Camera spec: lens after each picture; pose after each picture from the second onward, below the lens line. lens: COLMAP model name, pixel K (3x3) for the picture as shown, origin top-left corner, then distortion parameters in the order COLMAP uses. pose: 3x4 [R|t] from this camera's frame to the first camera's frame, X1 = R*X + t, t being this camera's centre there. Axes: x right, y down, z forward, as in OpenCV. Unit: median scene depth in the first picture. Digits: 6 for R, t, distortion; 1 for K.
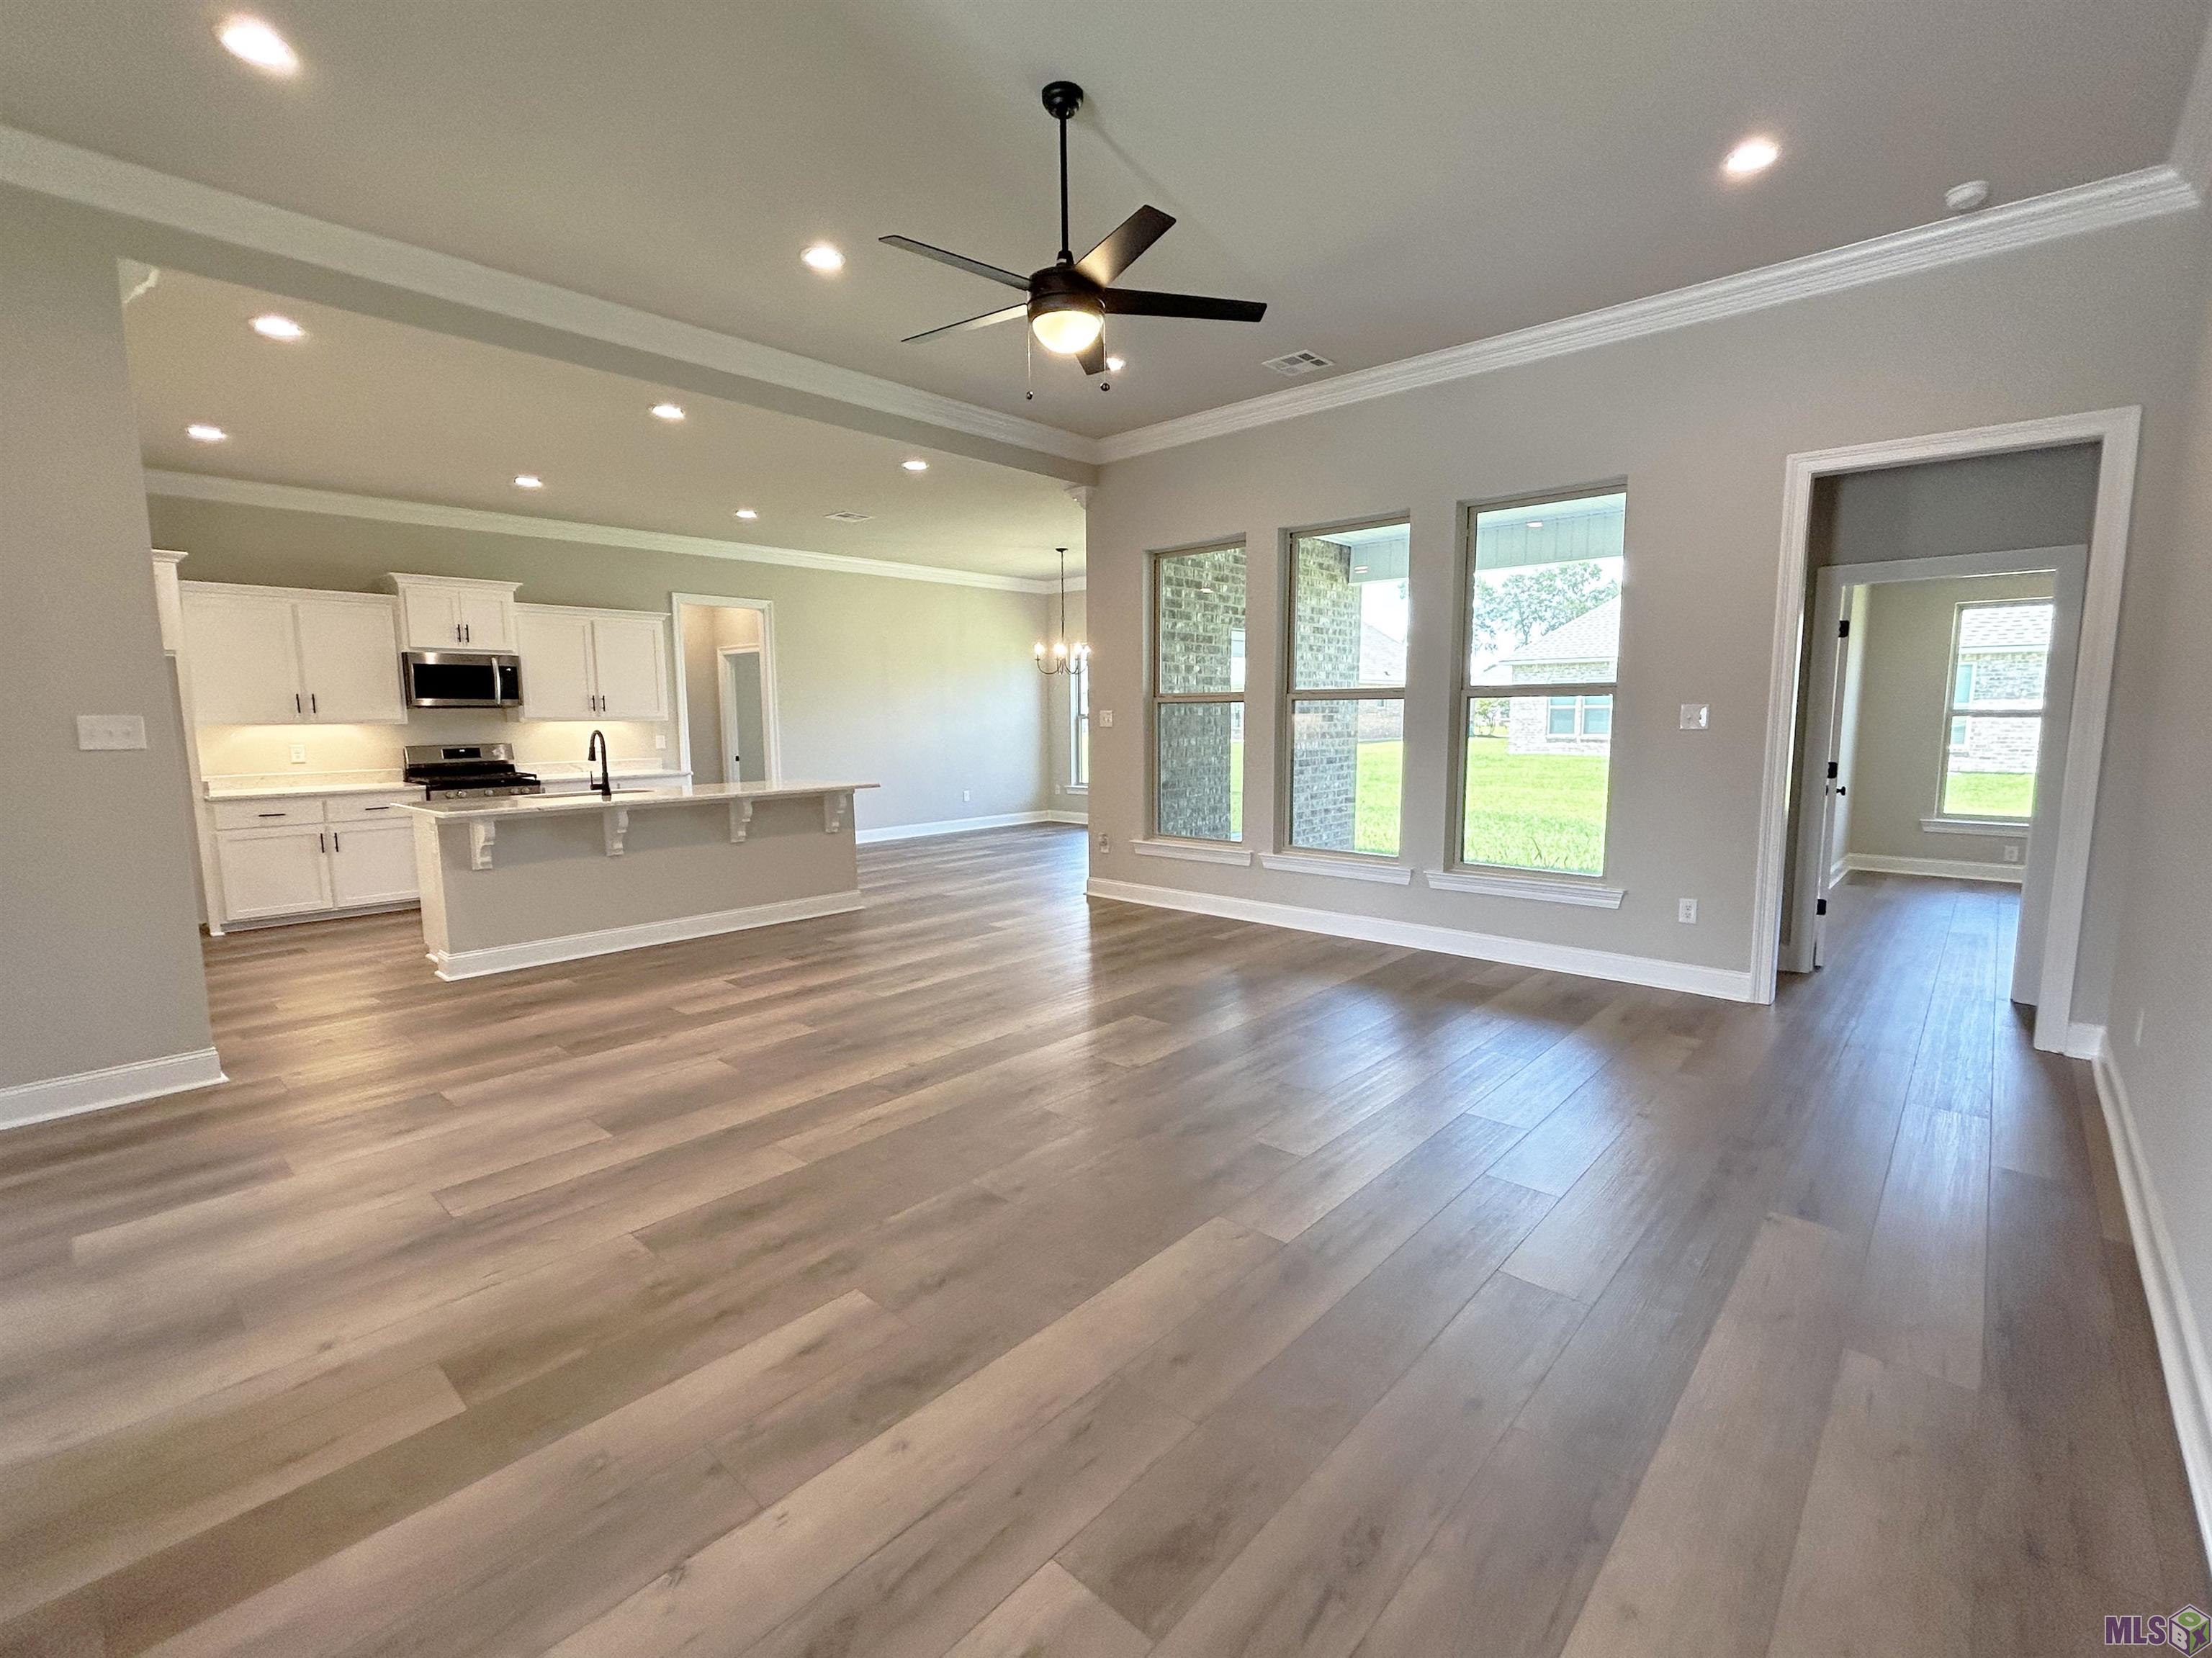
lens RADIAL K [[973.0, 0, 1114.3], [0, 973.0, 834.0], [0, 0, 1]] dist [-0.003419, 0.000089]
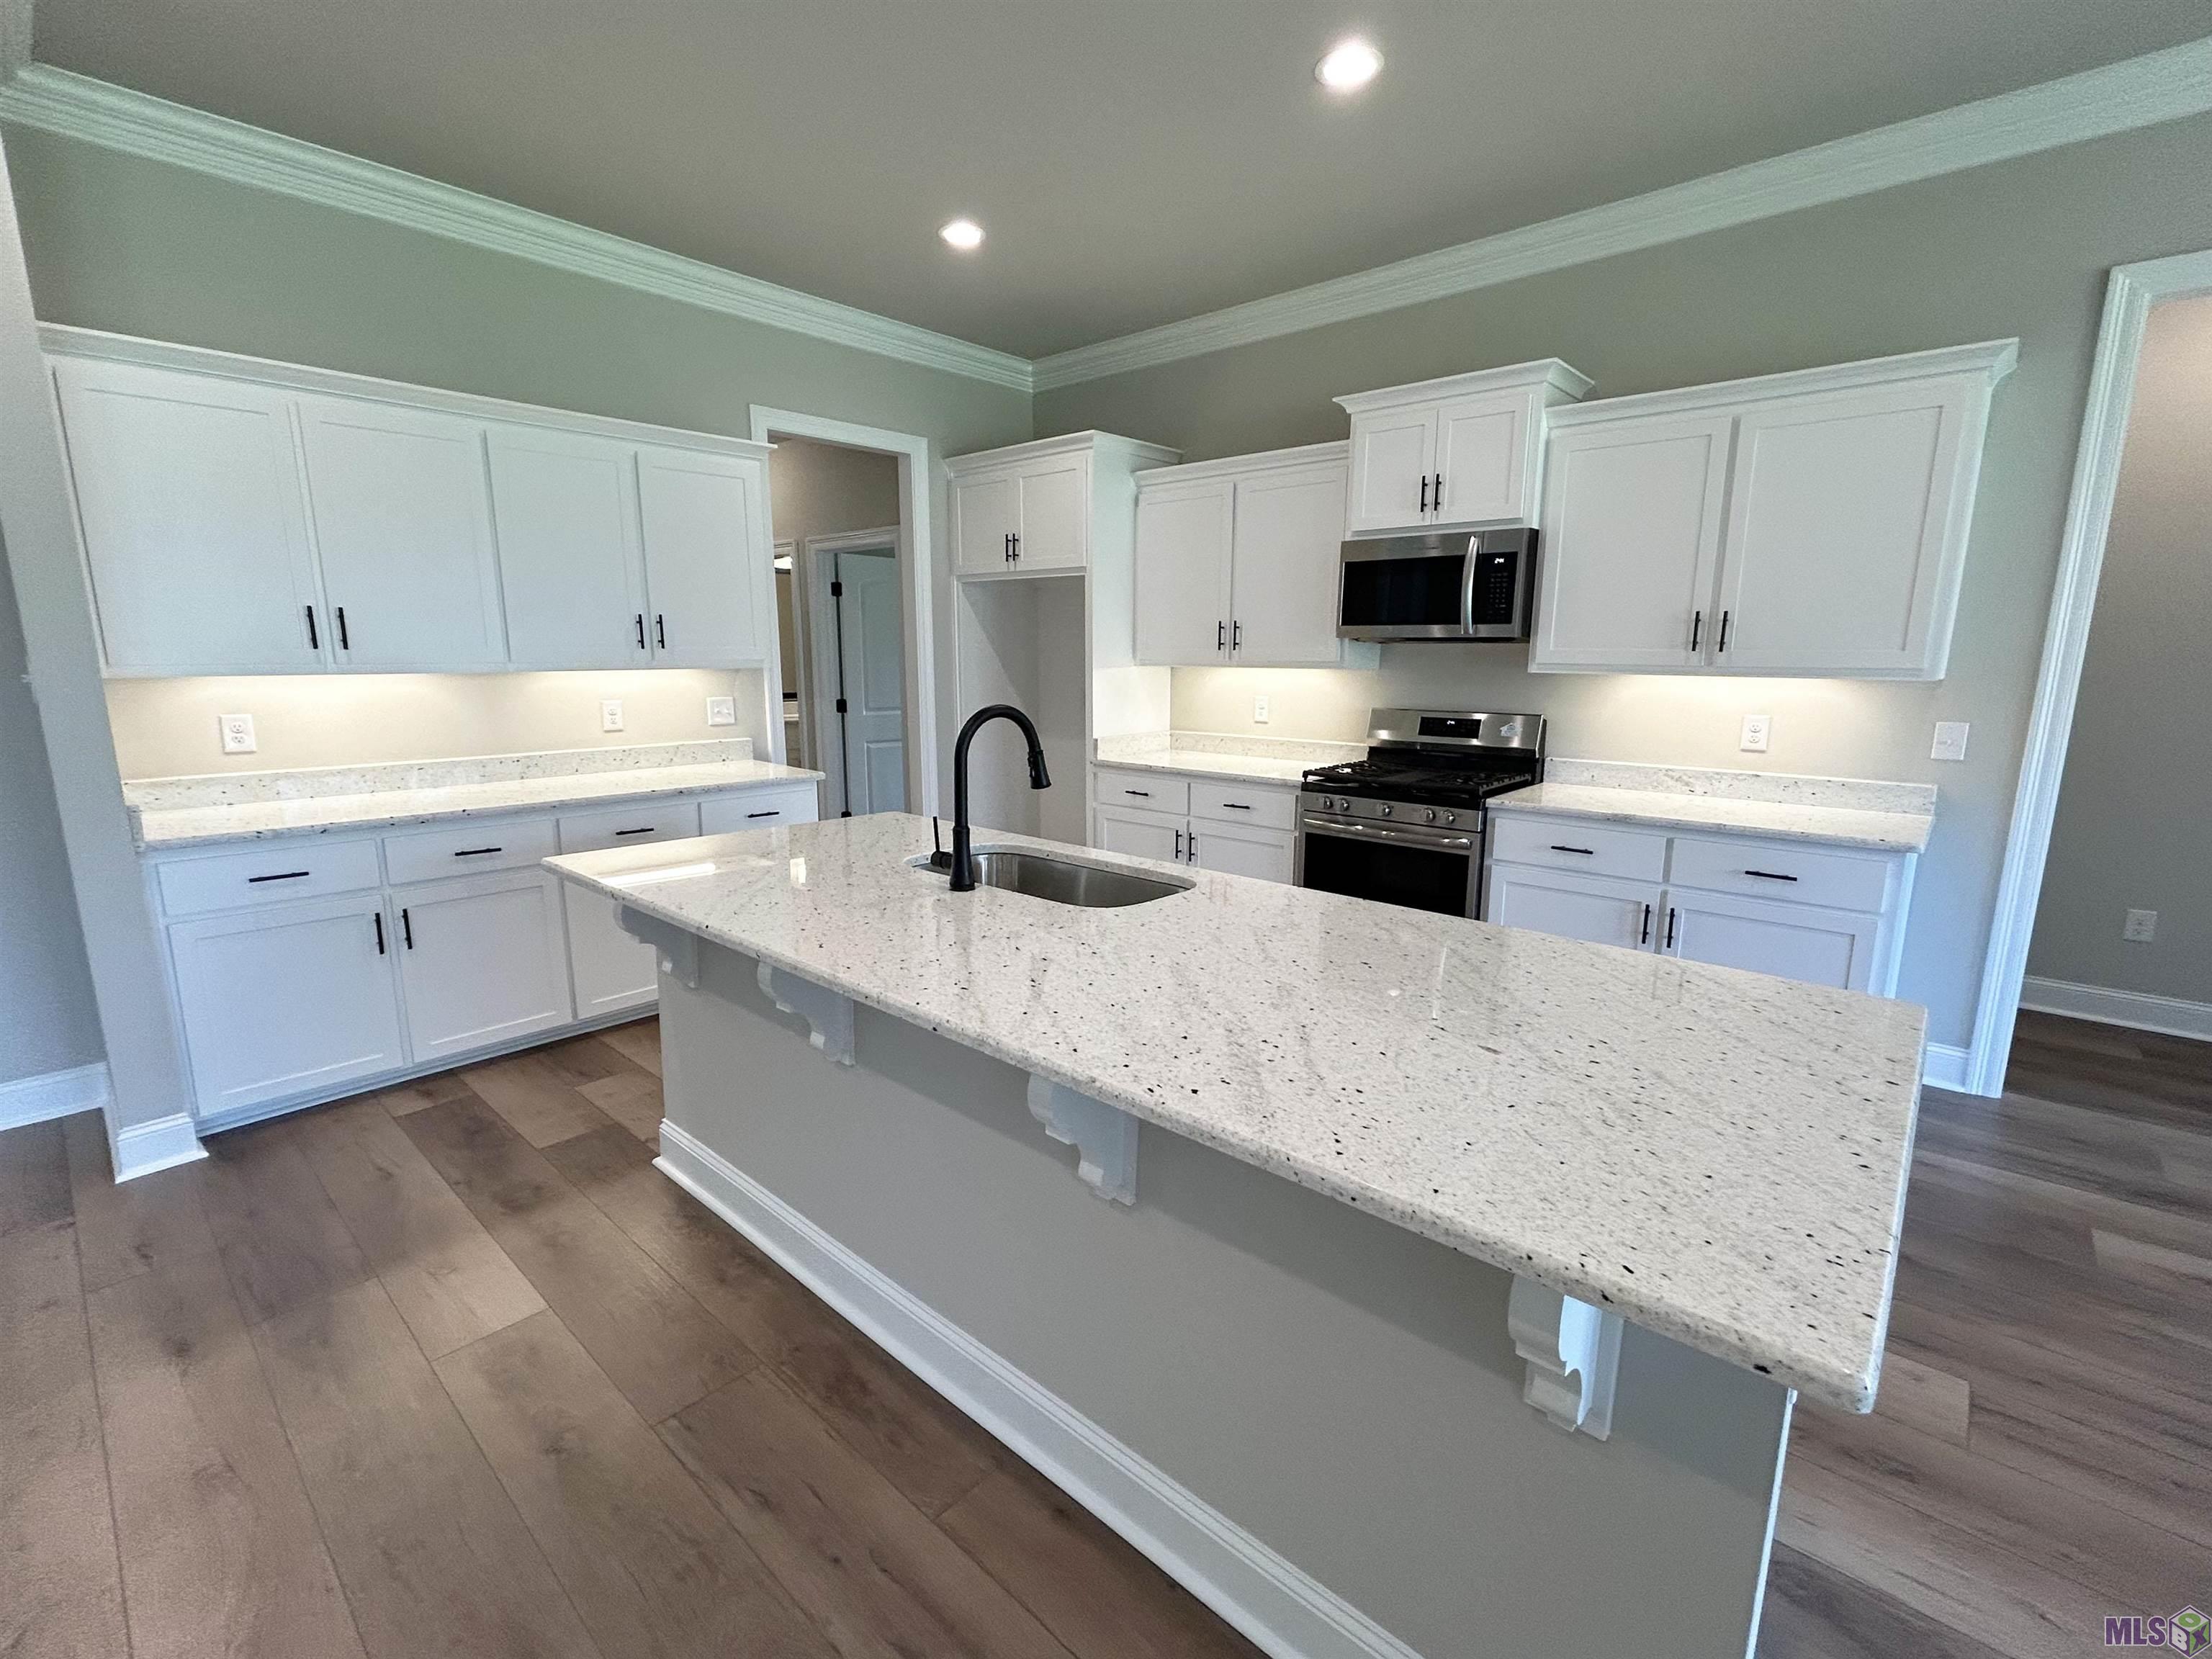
lens RADIAL K [[973.1, 0, 1112.4], [0, 973.1, 831.9], [0, 0, 1]] dist [-0.003419, 0.000089]
pose [[0.025473, 0.191320, -0.981197, -0.141730], [-0.131777, 0.973593, 0.186416, -0.105570], [0.990952, 0.124551, 0.050012, 0.819001]]
